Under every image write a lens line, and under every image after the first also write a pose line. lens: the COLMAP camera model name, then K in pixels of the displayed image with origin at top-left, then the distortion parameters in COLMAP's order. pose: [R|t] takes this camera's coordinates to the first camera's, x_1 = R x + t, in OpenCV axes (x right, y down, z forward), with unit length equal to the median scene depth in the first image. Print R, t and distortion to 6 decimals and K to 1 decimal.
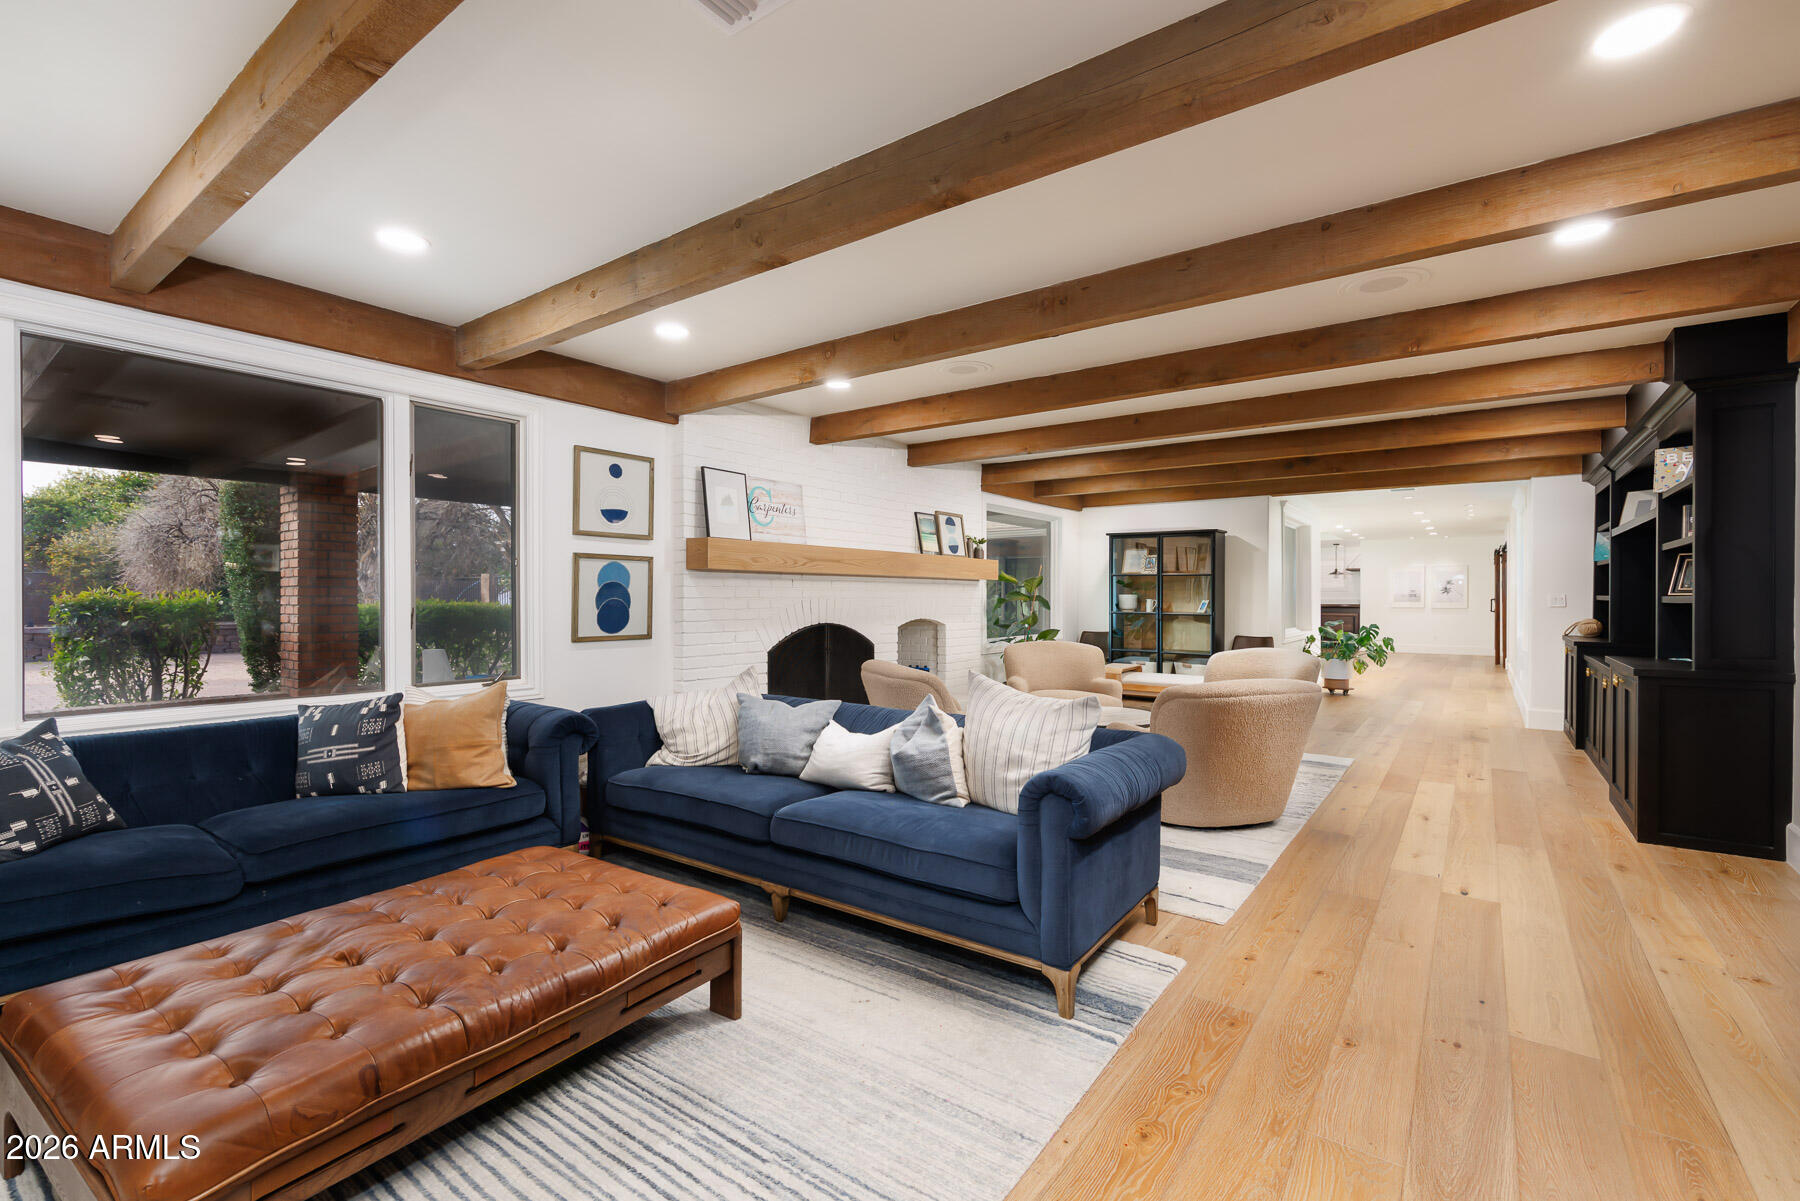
lens RADIAL K [[774.9, 0, 896.3], [0, 774.9, 595.6], [0, 0, 1]] dist [0.000214, 0.000227]
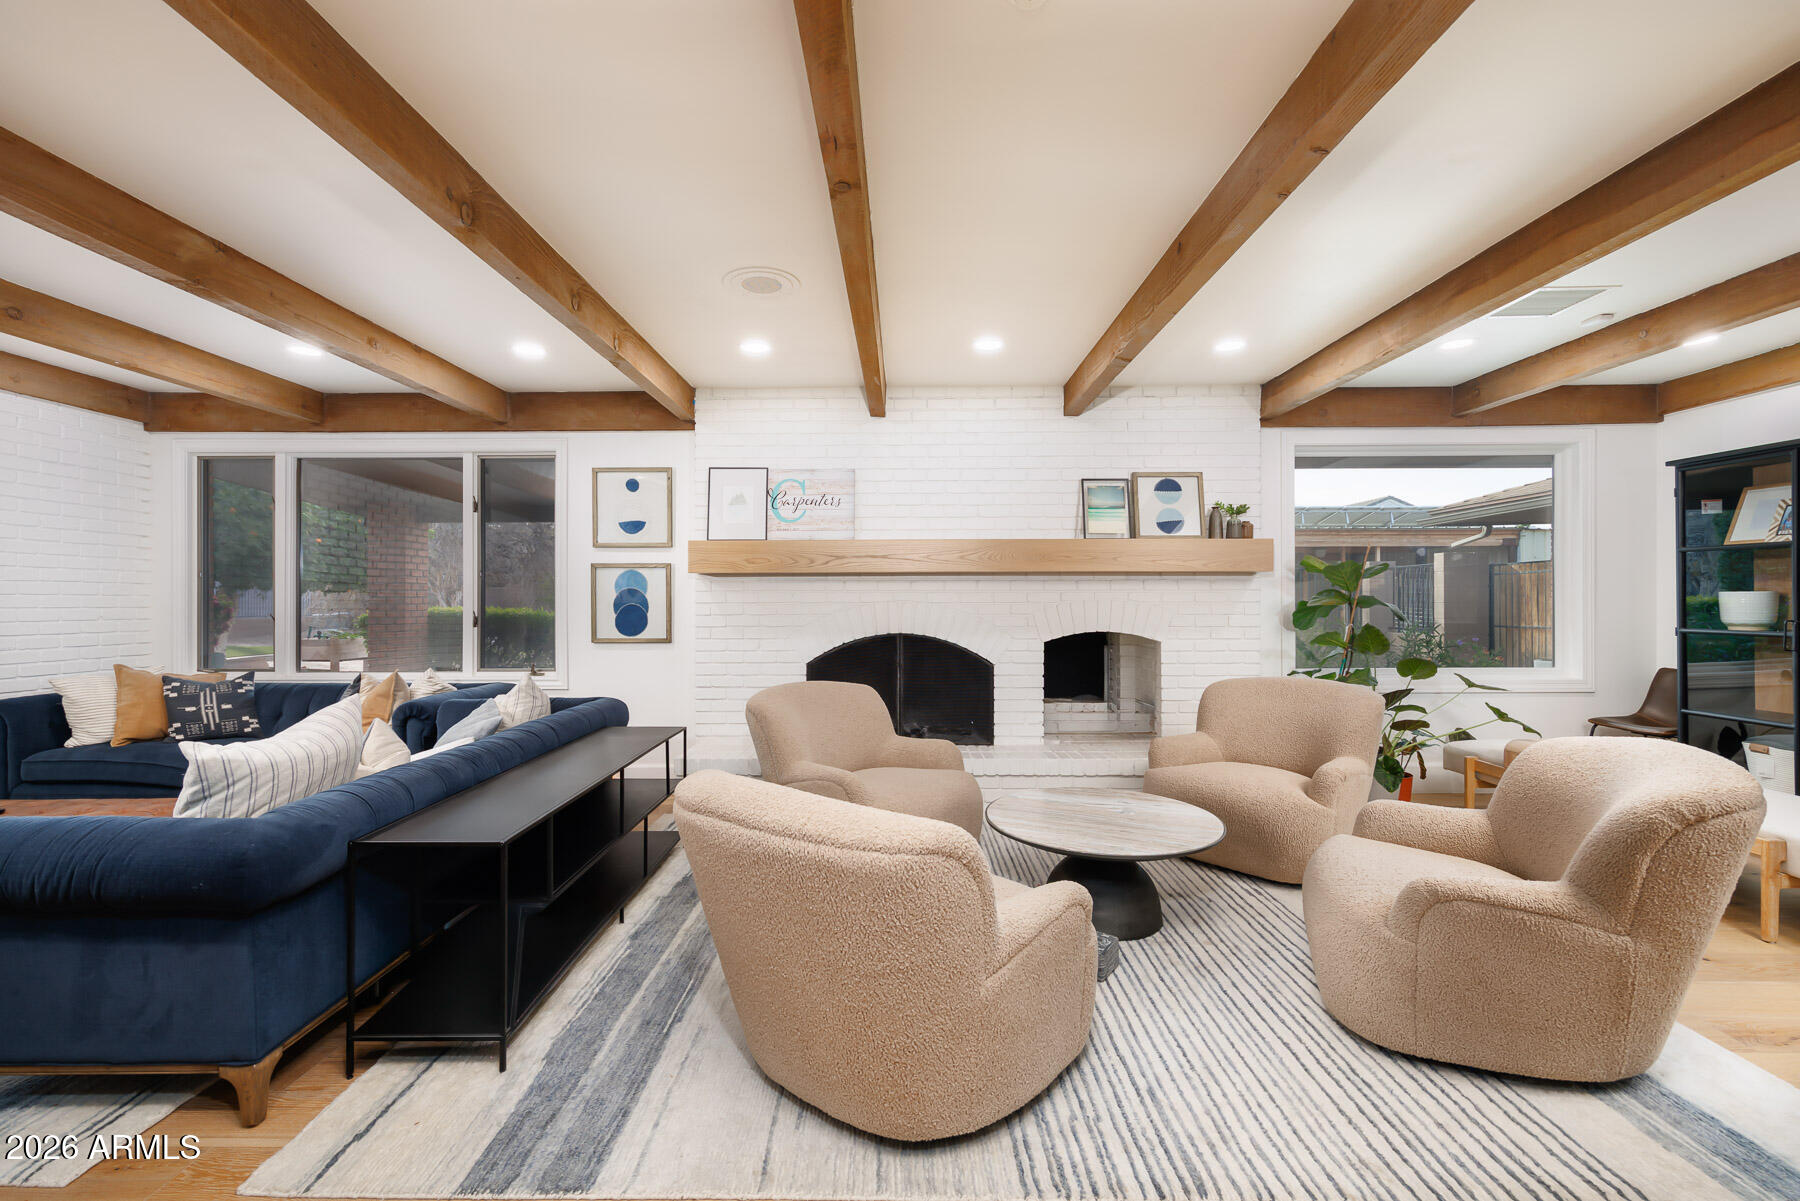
lens RADIAL K [[774.9, 0, 898.0], [0, 774.9, 599.7], [0, 0, 1]] dist [0.000214, 0.000227]
pose [[0.587180, -0.008243, -0.809414, 0.697916], [0.004989, 0.999966, -0.006564, 0.006480], [0.809441, -0.000183, 0.587202, 0.643449]]
